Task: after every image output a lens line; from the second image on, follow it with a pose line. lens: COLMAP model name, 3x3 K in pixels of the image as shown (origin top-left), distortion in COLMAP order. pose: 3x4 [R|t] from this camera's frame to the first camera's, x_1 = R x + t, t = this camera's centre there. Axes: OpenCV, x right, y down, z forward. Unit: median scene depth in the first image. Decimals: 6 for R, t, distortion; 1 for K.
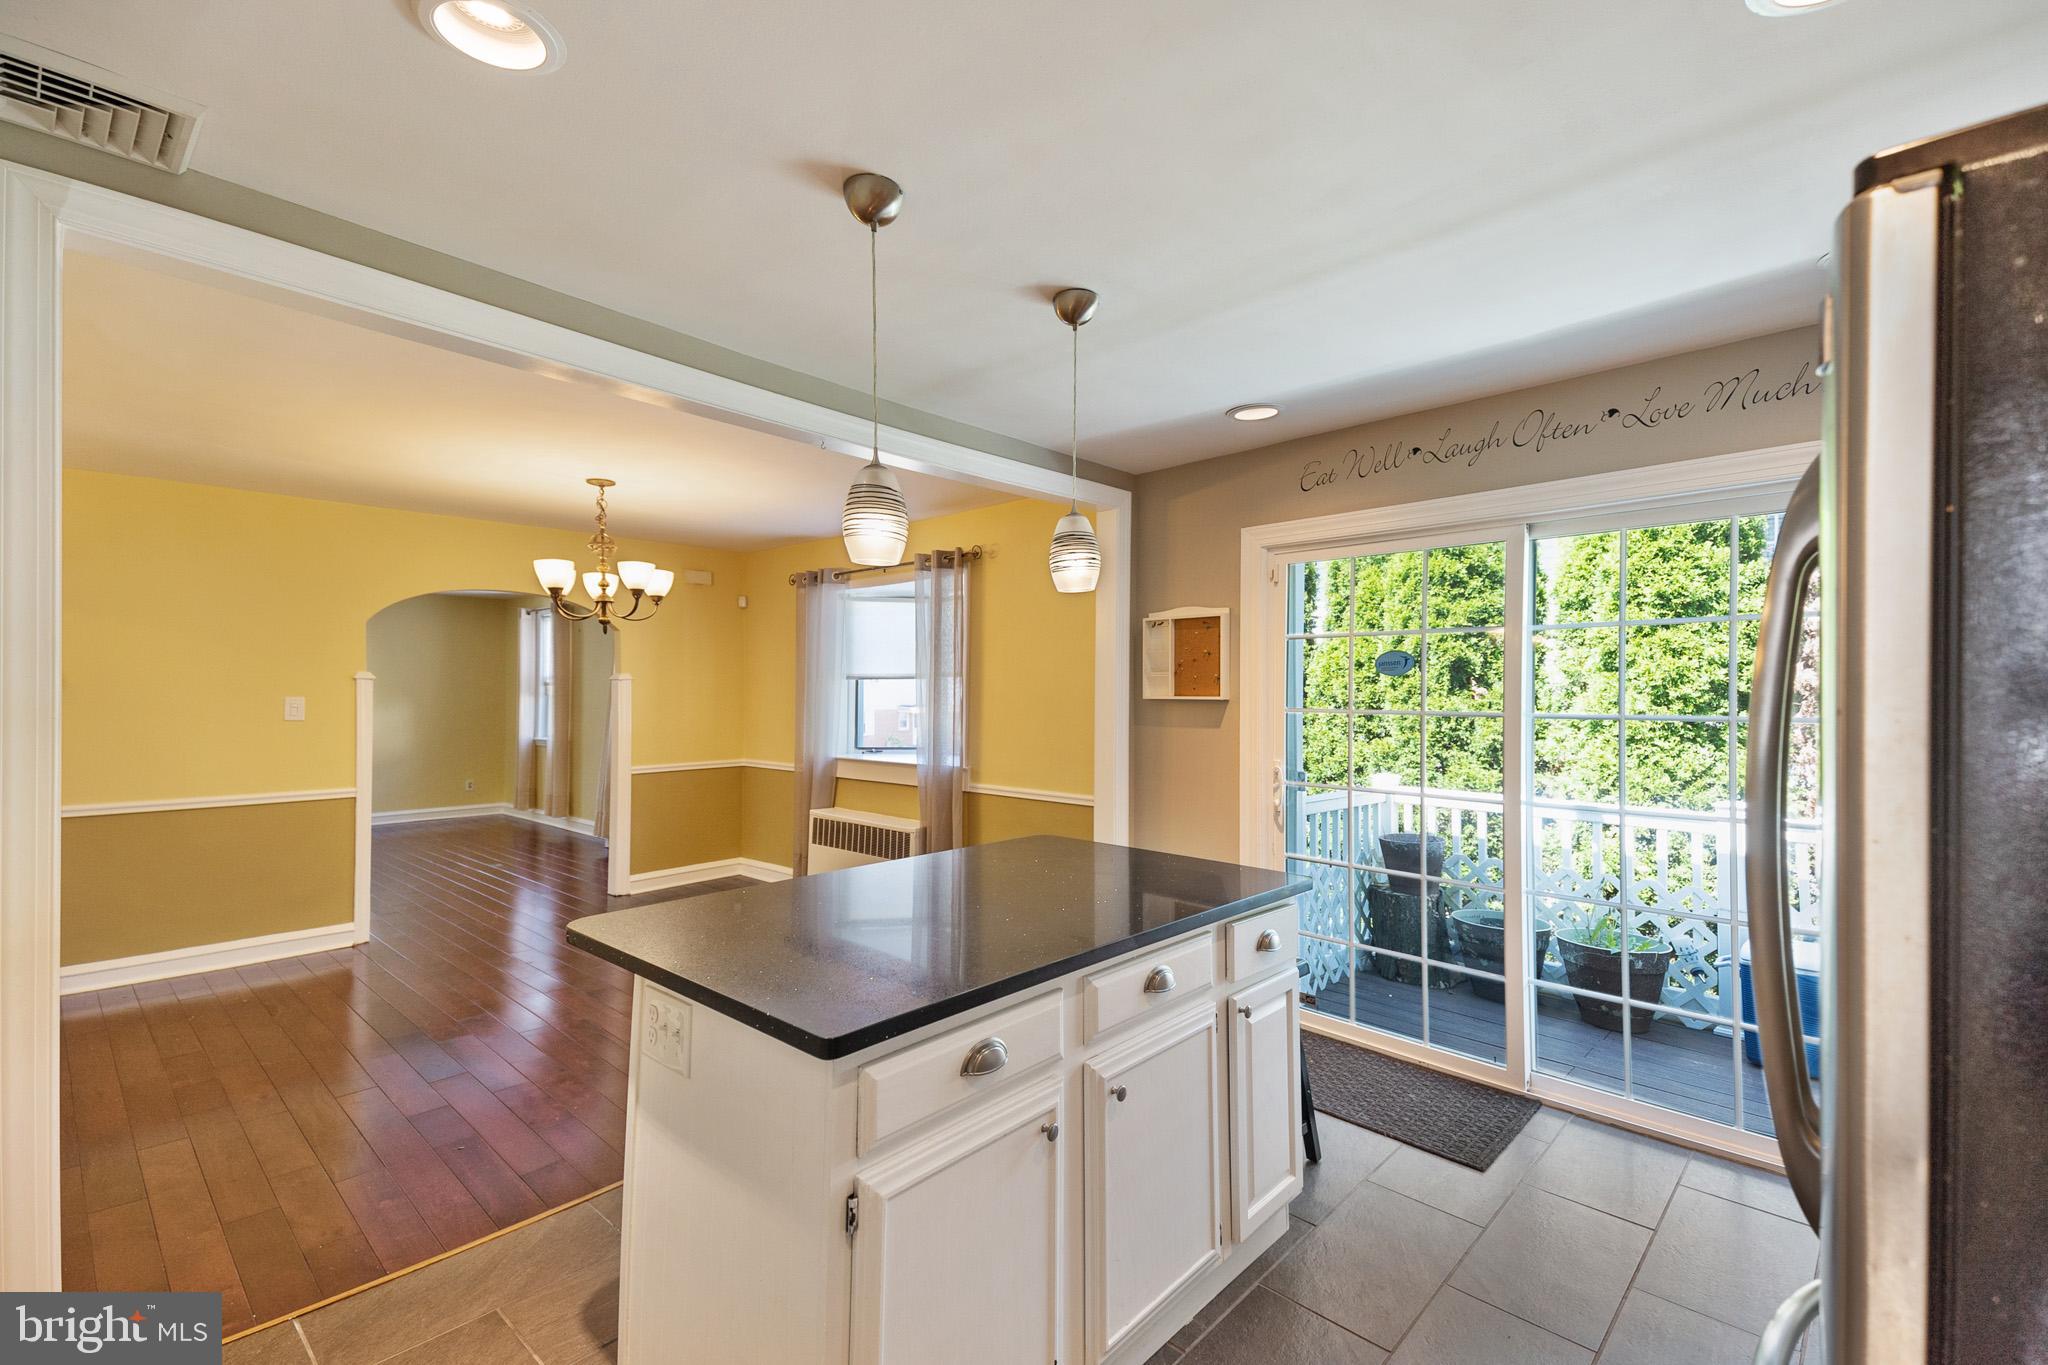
lens RADIAL K [[911.1, 0, 1039.6], [0, 911.1, 685.7], [0, 0, 1]] dist [0.002080, -0.001394]
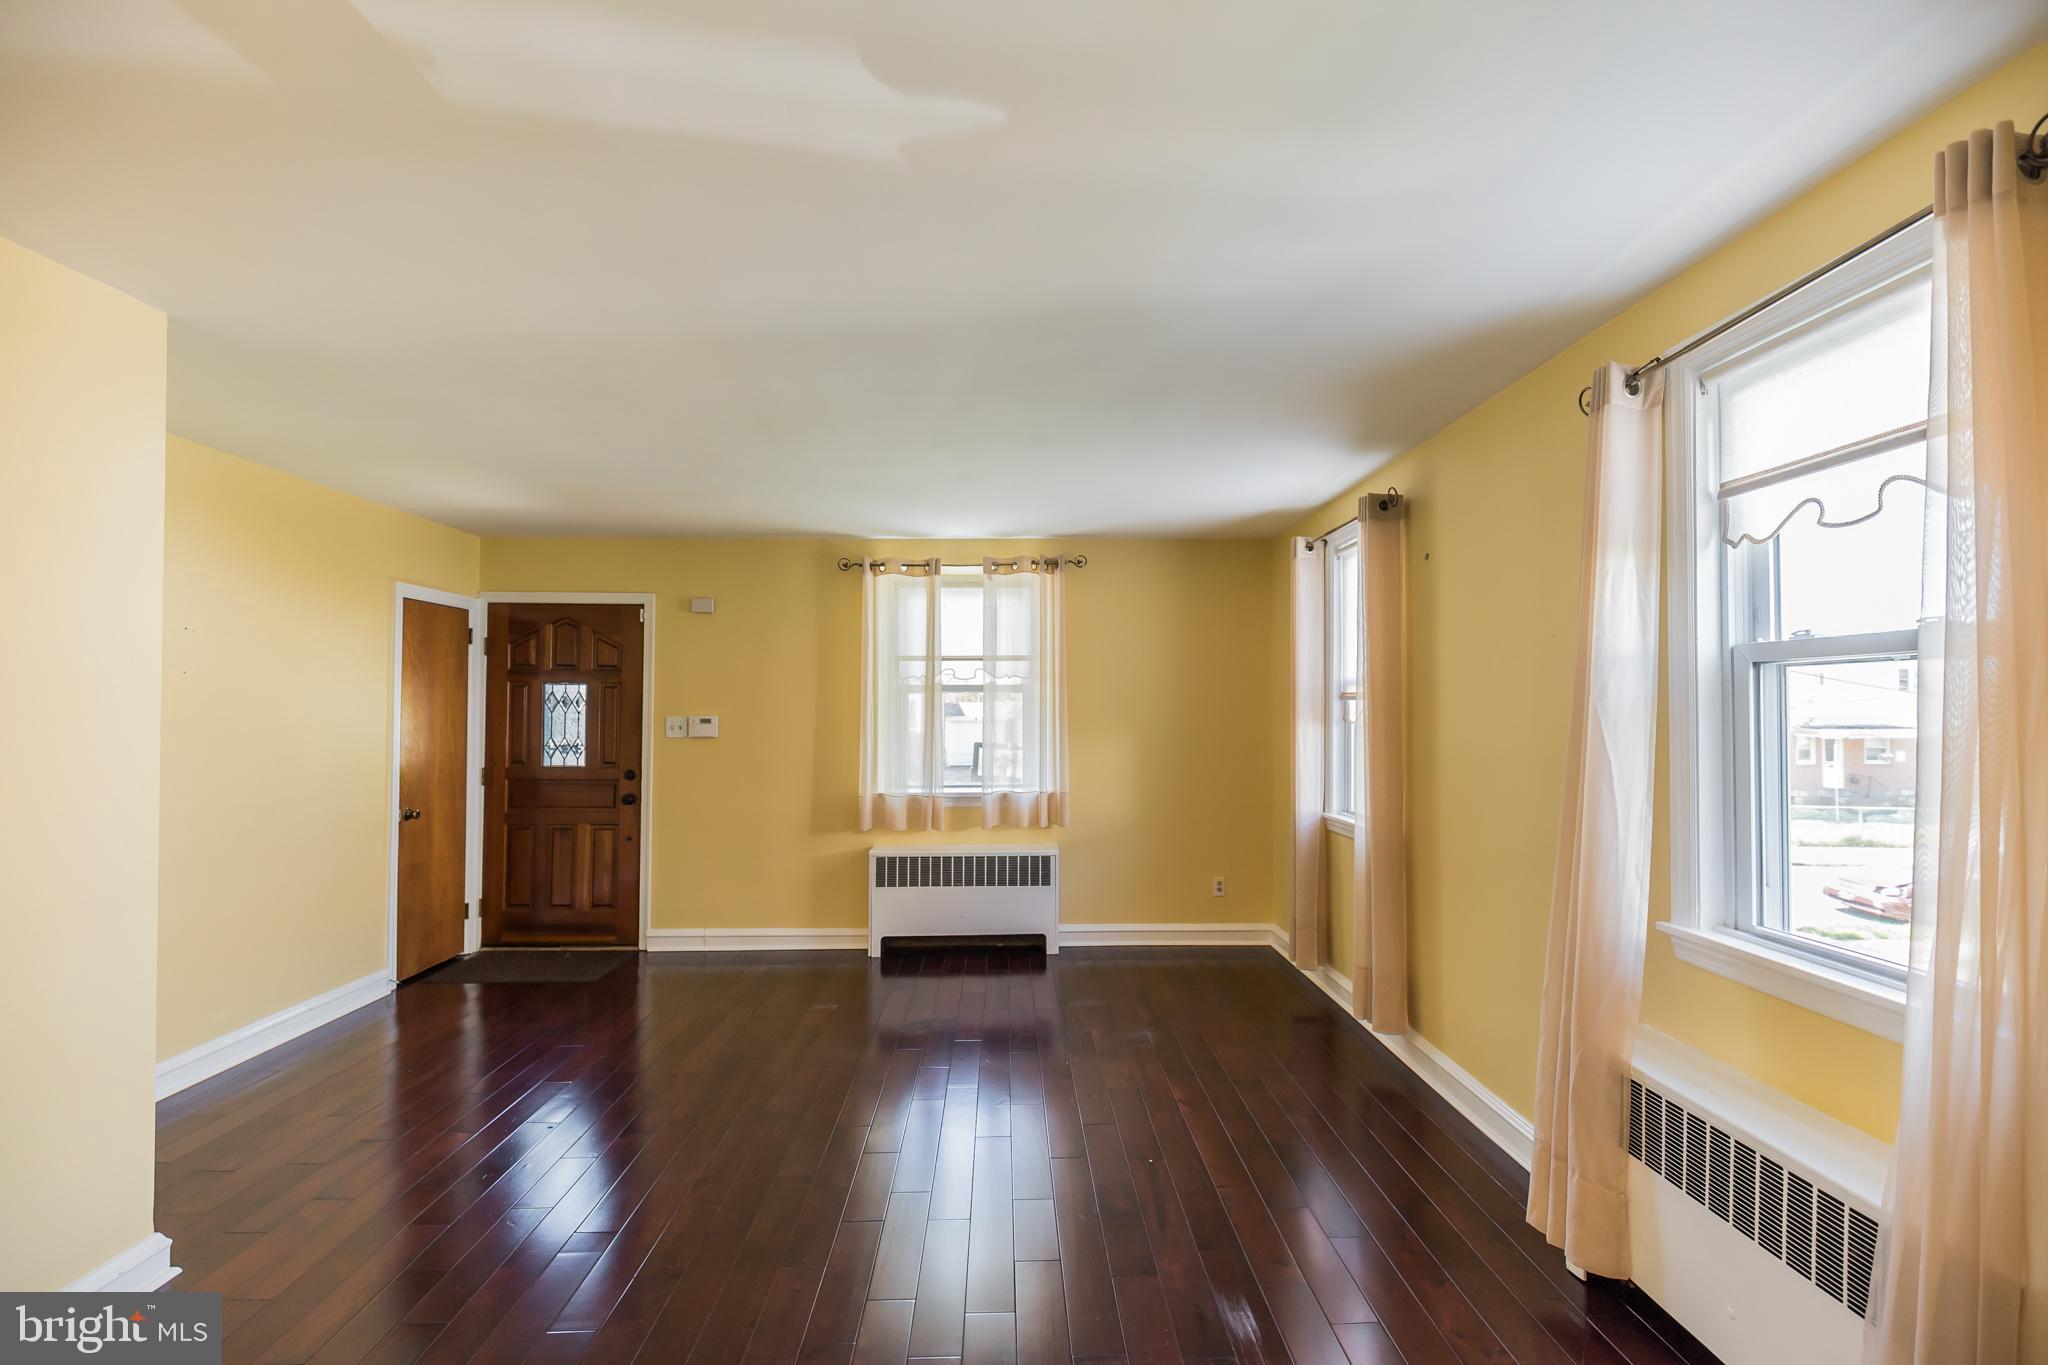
lens RADIAL K [[911.1, 0, 1022.4], [0, 911.1, 694.4], [0, 0, 1]] dist [0.002080, -0.001394]
pose [[0.686691, -0.012895, -0.726835, -0.530684], [0.007030, 0.999914, -0.011098, 0.001151], [0.726916, 0.002511, 0.686722, 0.938632]]
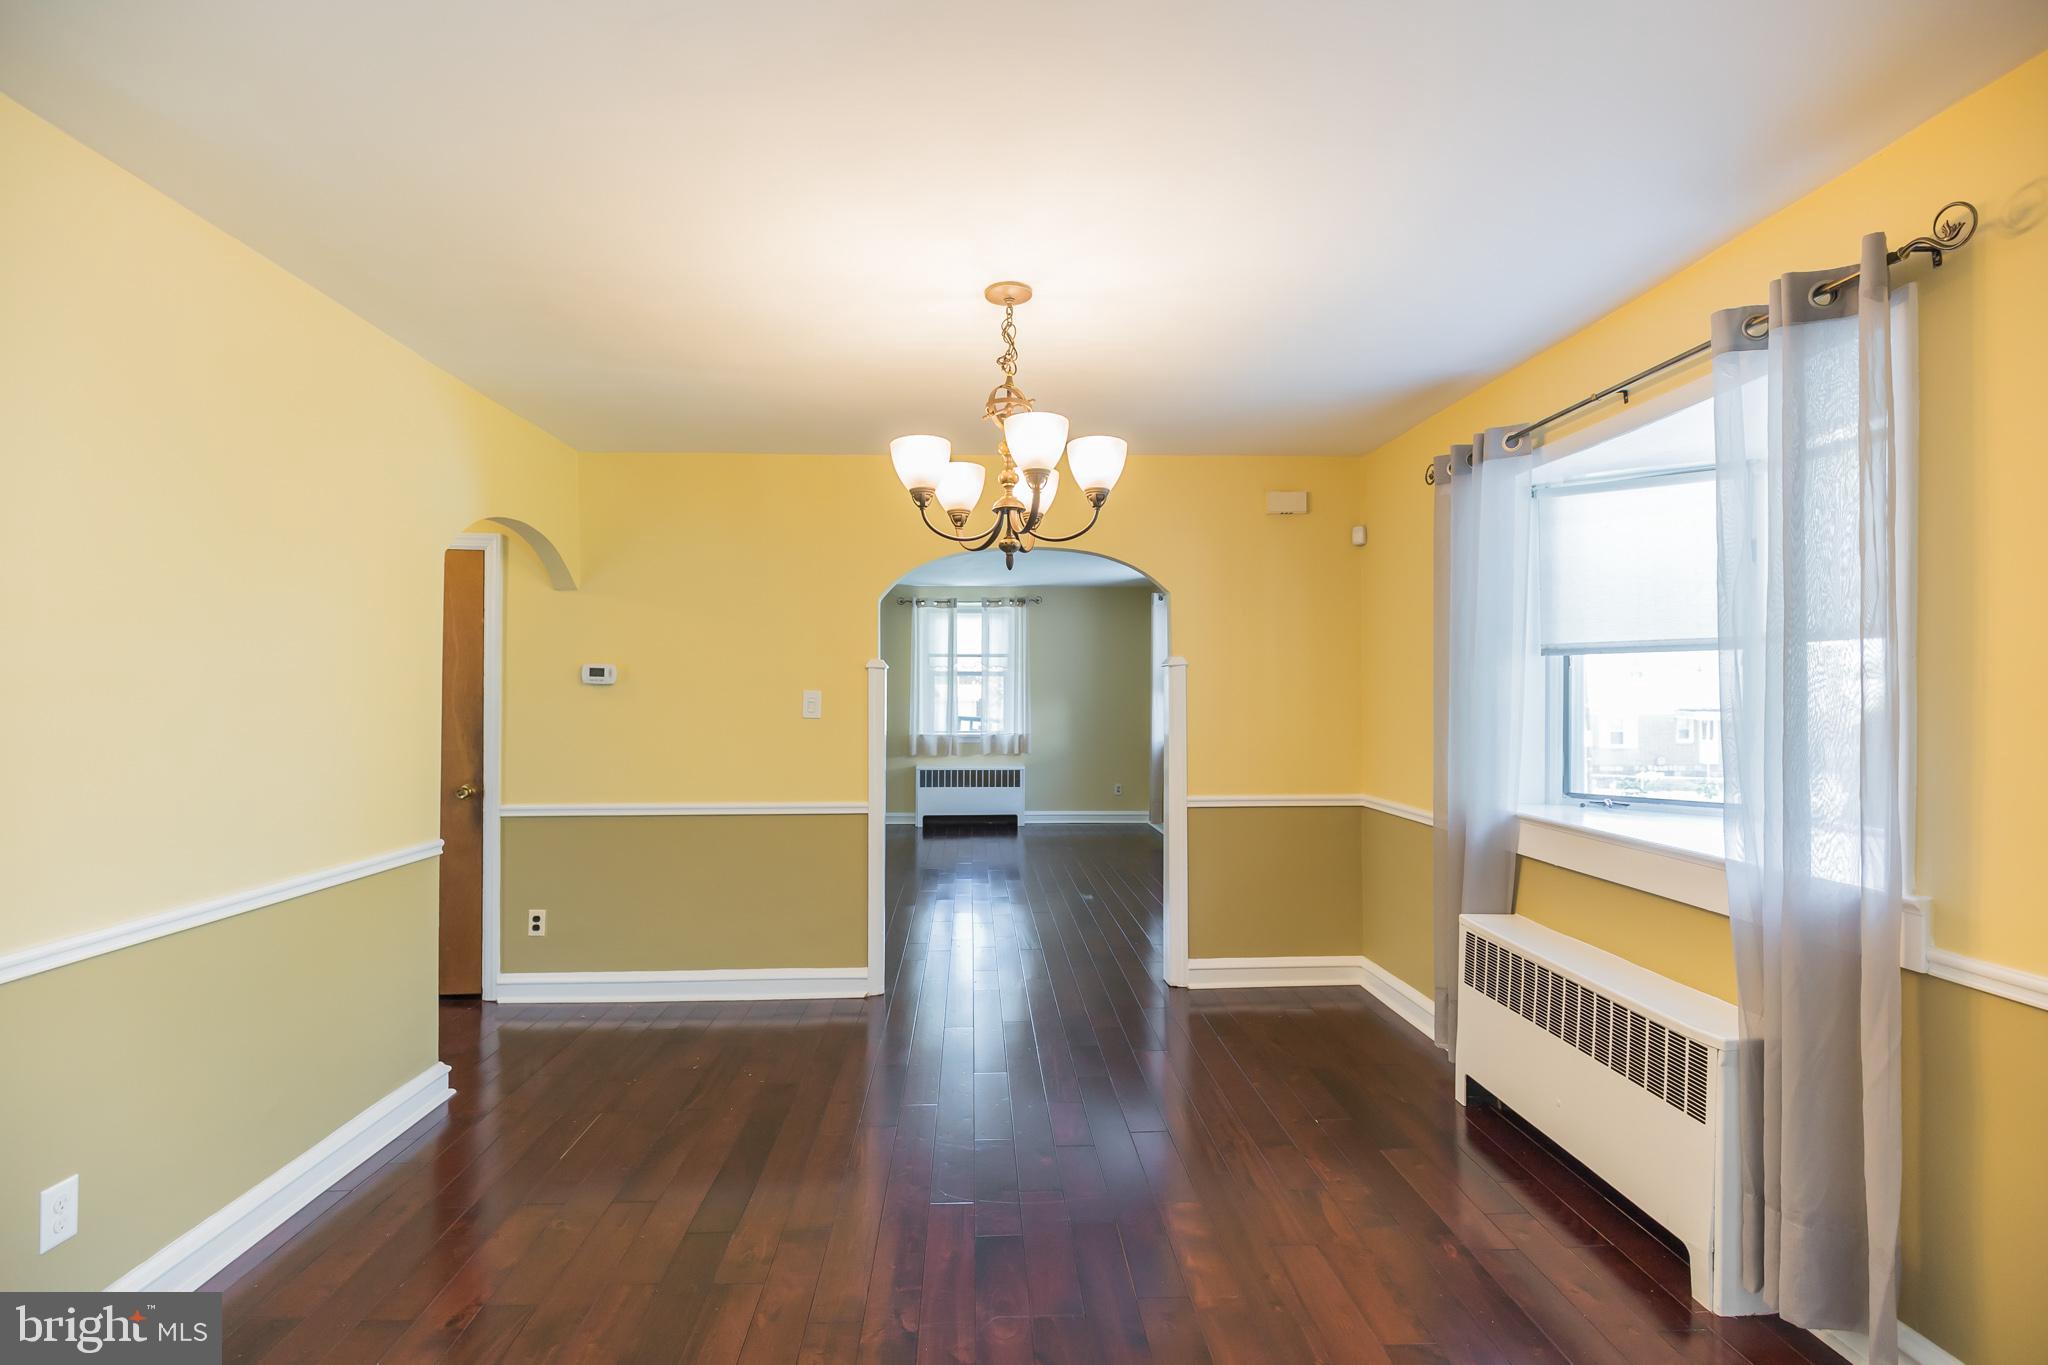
lens RADIAL K [[911.1, 0, 1035.6], [0, 911.1, 676.5], [0, 0, 1]] dist [0.002080, -0.001394]
pose [[0.720520, -0.011814, -0.693334, -0.070489], [0.003675, 0.999906, -0.013219, 0.010815], [0.693425, 0.006976, 0.720495, 0.475439]]
